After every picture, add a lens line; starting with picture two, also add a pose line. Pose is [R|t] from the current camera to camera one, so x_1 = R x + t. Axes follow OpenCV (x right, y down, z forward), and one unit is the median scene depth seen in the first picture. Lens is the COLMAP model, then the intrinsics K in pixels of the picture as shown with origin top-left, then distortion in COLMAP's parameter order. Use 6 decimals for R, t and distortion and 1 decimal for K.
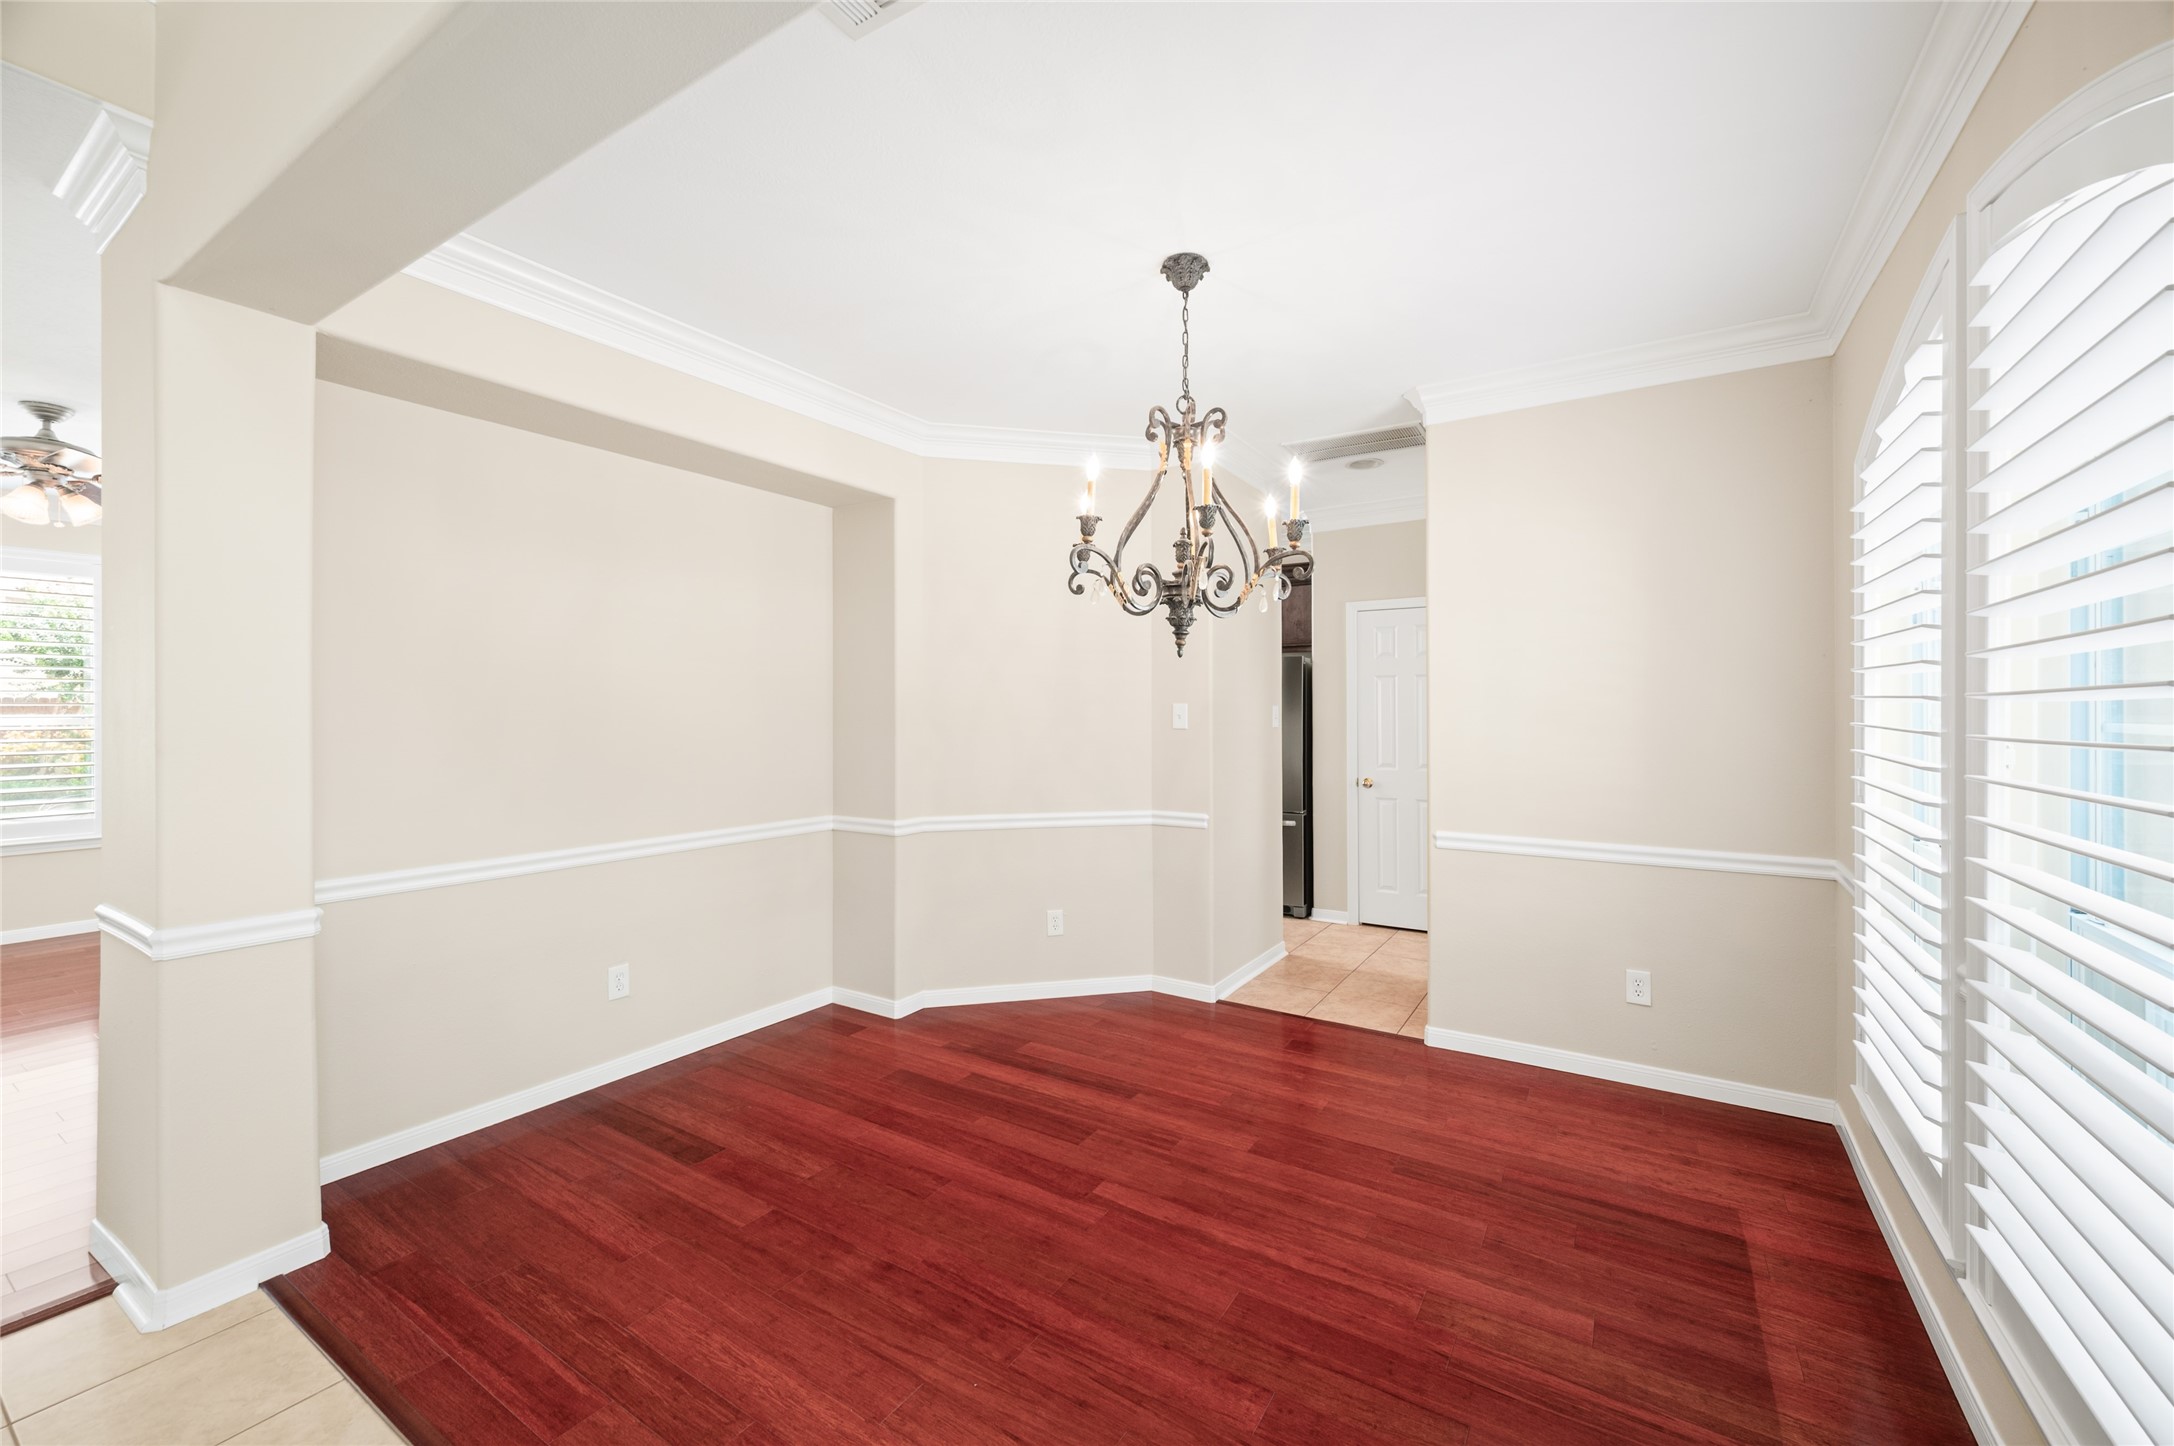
lens RADIAL K [[874.5, 0, 1087.6], [0, 874.5, 717.1], [0, 0, 1]] dist [-0.001587, -0.000269]
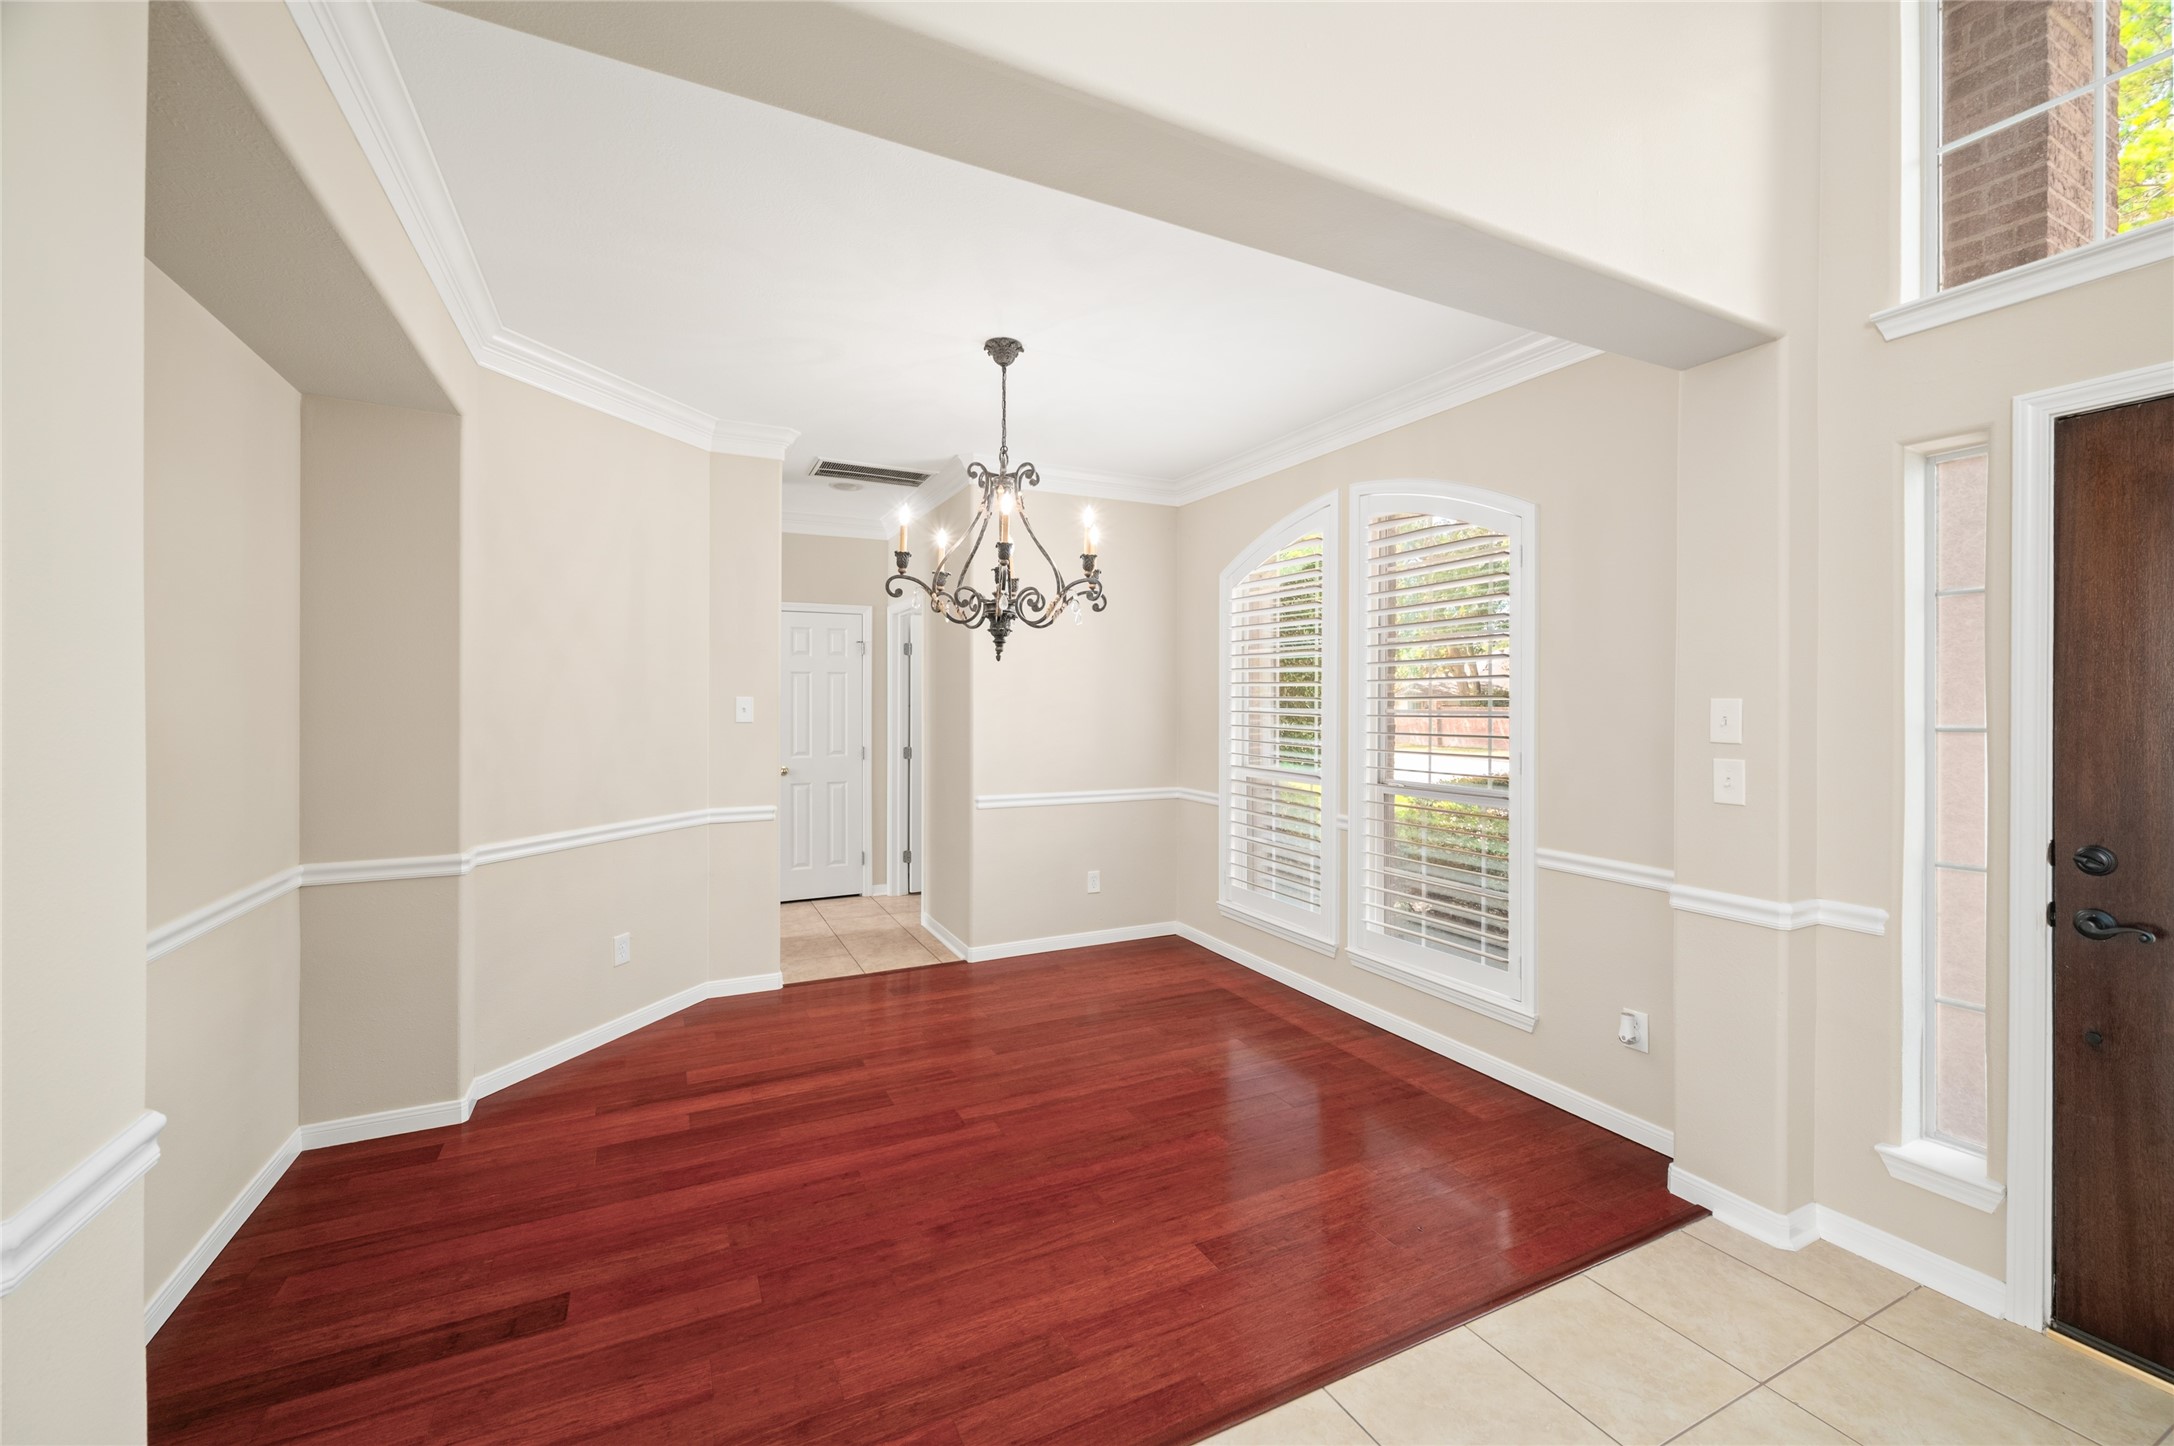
lens RADIAL K [[874.5, 0, 1101.6], [0, 874.5, 709.8], [0, 0, 1]] dist [-0.001587, -0.000269]
pose [[0.507357, -0.005712, 0.861717, -0.839900], [0.006232, 0.999976, 0.002959, -0.001861], [-0.861713, 0.003869, 0.507381, 0.234671]]
